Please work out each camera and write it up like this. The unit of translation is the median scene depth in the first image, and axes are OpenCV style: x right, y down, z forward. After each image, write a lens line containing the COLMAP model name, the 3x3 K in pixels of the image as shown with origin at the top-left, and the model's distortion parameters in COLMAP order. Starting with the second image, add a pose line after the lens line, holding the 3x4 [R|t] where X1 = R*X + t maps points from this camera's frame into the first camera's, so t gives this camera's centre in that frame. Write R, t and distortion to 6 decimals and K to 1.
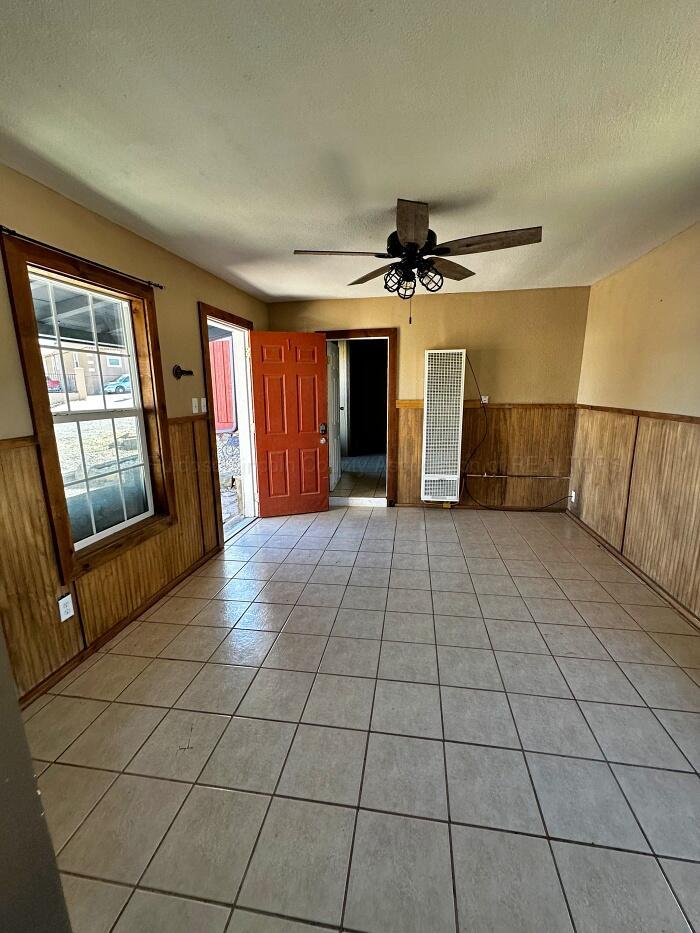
lens RADIAL K [[393.9, 0, 350.0], [0, 393.9, 466.5], [0, 0, 1]] dist [0.003378, 0.000151]
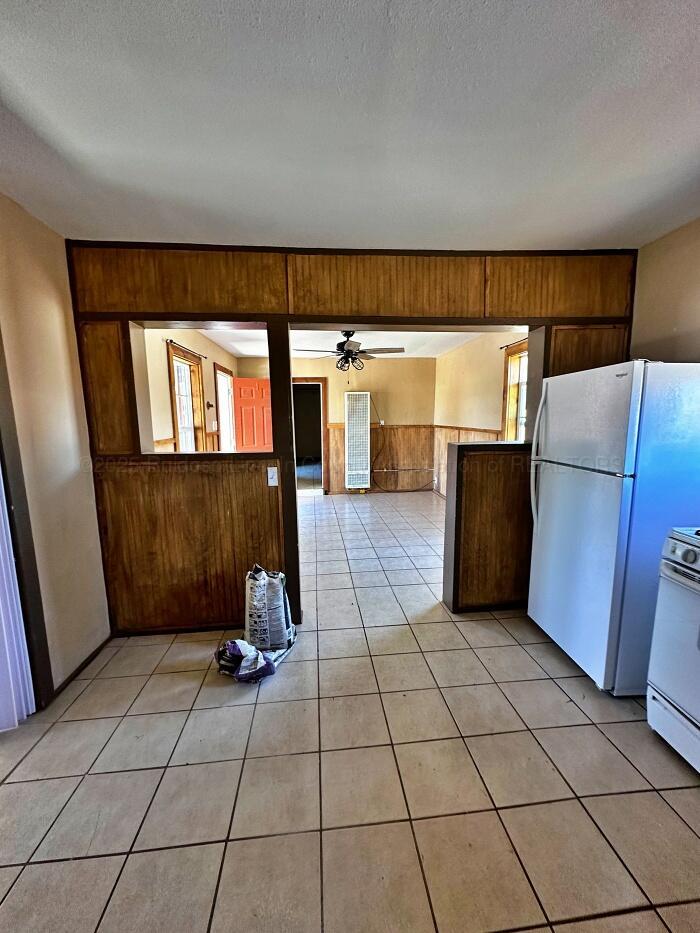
lens RADIAL K [[393.9, 0, 350.0], [0, 393.9, 466.5], [0, 0, 1]] dist [0.003378, 0.000151]
pose [[0.966945, -0.032583, 0.252895, -0.196652], [0.051112, 0.996440, -0.067047, 0.109518], [-0.249810, 0.077756, 0.965168, -0.504349]]
